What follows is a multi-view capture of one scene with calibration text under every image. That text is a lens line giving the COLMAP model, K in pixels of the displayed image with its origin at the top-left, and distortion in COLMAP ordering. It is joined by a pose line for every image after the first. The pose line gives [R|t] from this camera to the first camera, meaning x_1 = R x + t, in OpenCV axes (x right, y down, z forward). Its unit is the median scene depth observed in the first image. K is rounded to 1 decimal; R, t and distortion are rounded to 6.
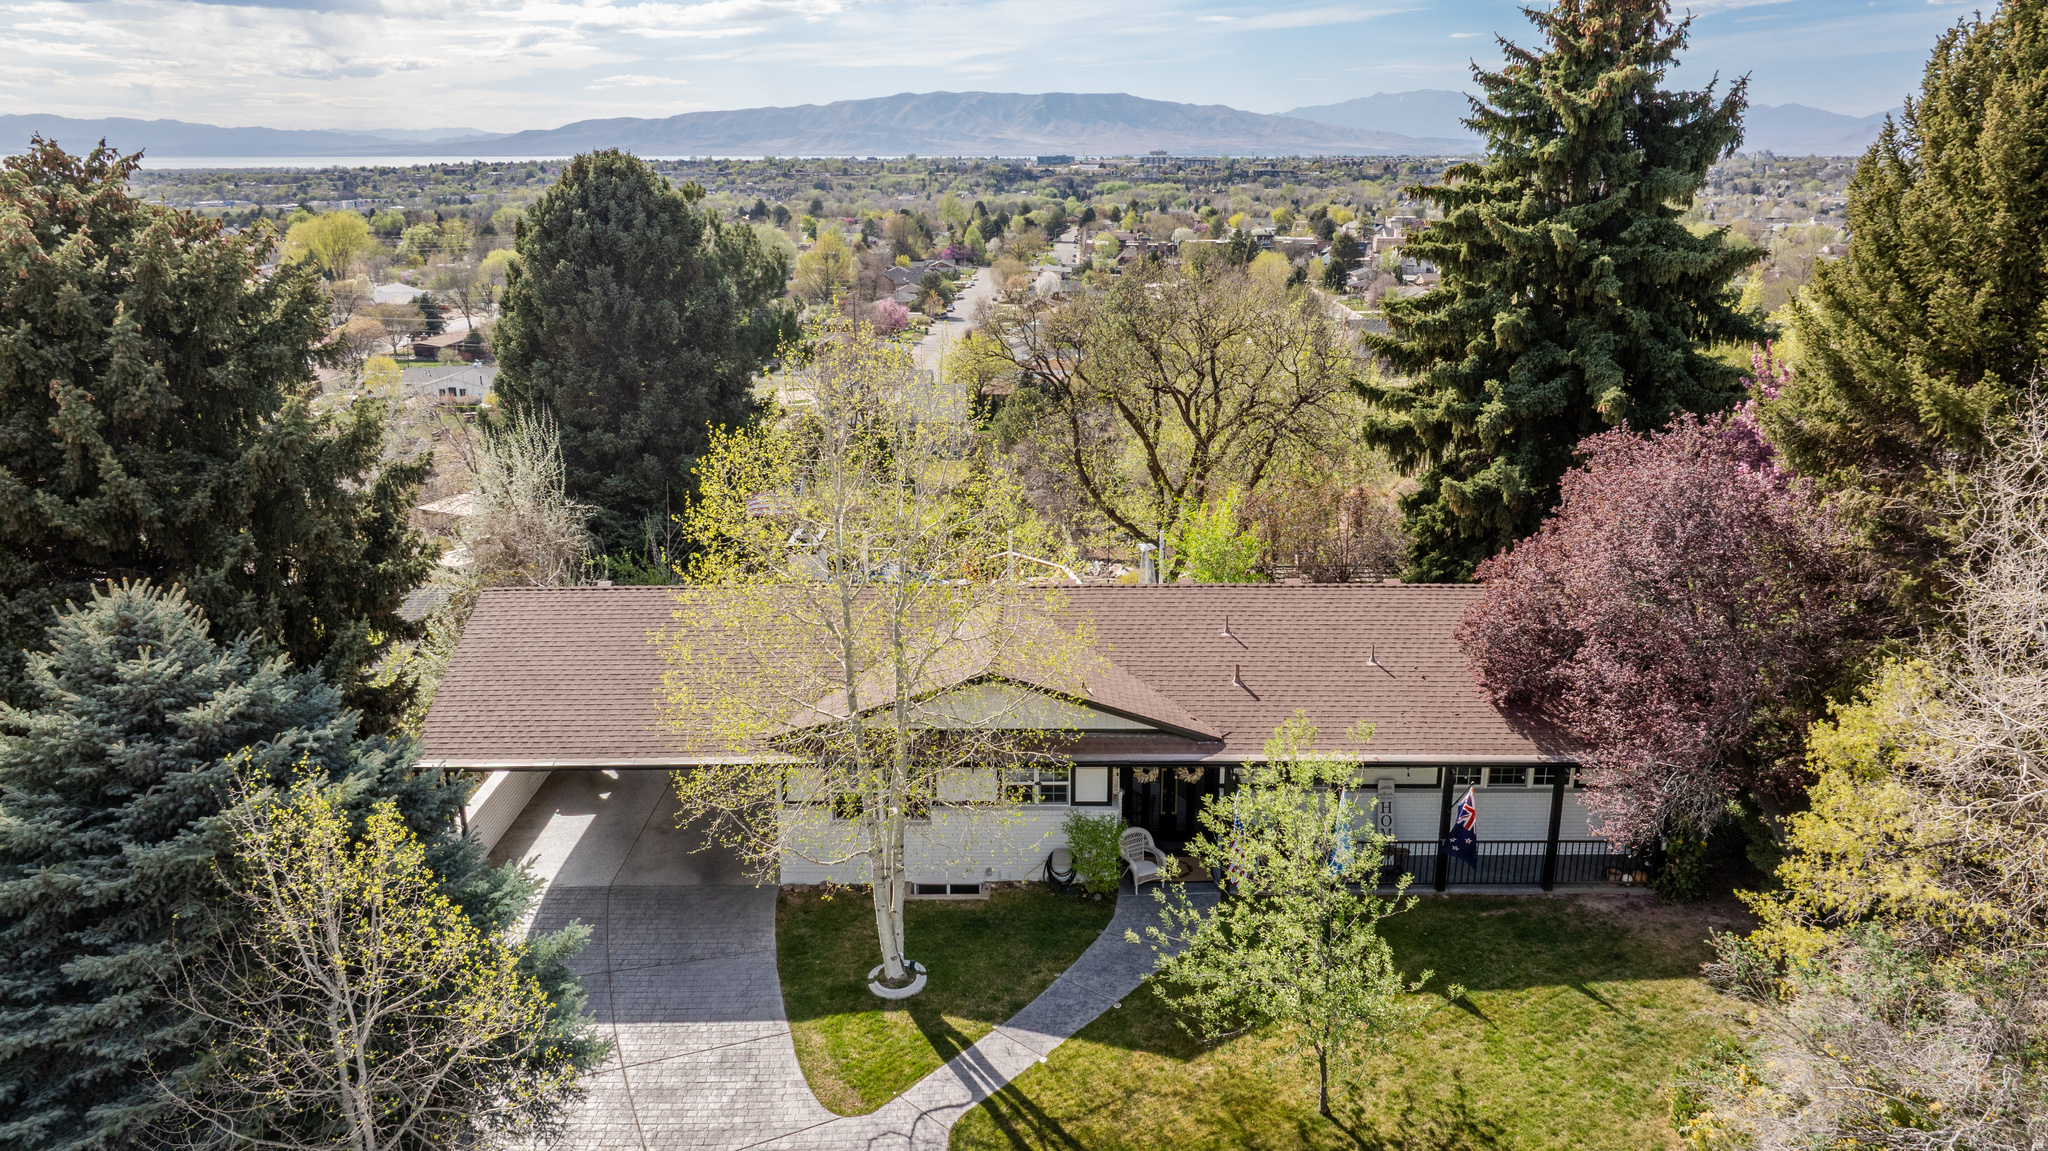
lens RADIAL K [[1439.5, 0, 1032.9], [0, 1439.5, 567.8], [0, 0, 1]] dist [-0.024497, 0.009718]
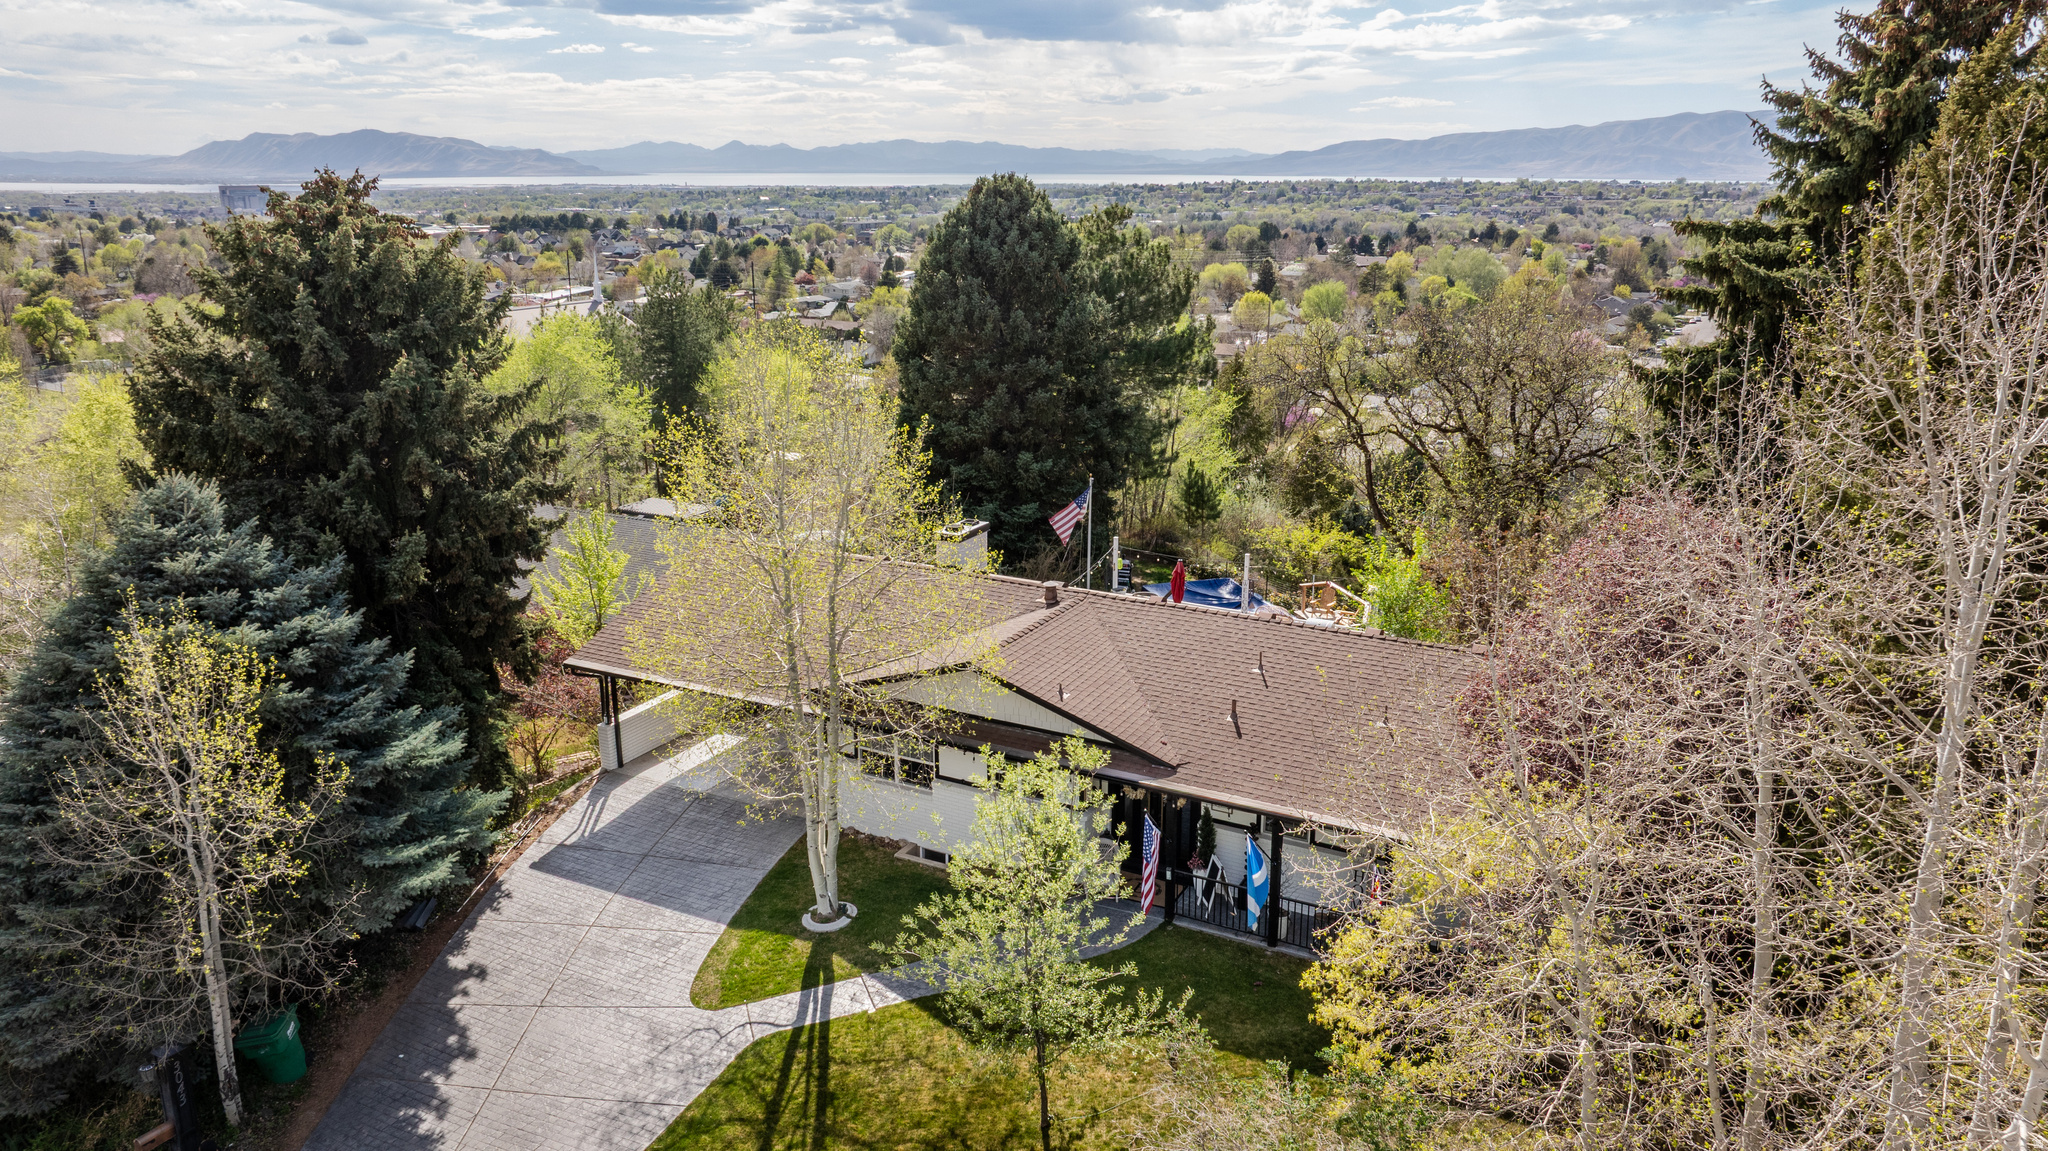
lens RADIAL K [[1439.5, 0, 1036.6], [0, 1439.5, 570.1], [0, 0, 1]] dist [-0.024497, 0.009718]
pose [[0.881227, 0.129246, -0.454681, 0.365169], [-0.134753, 0.990668, 0.020437, -0.017897], [0.453079, 0.043260, 0.890420, 0.046004]]
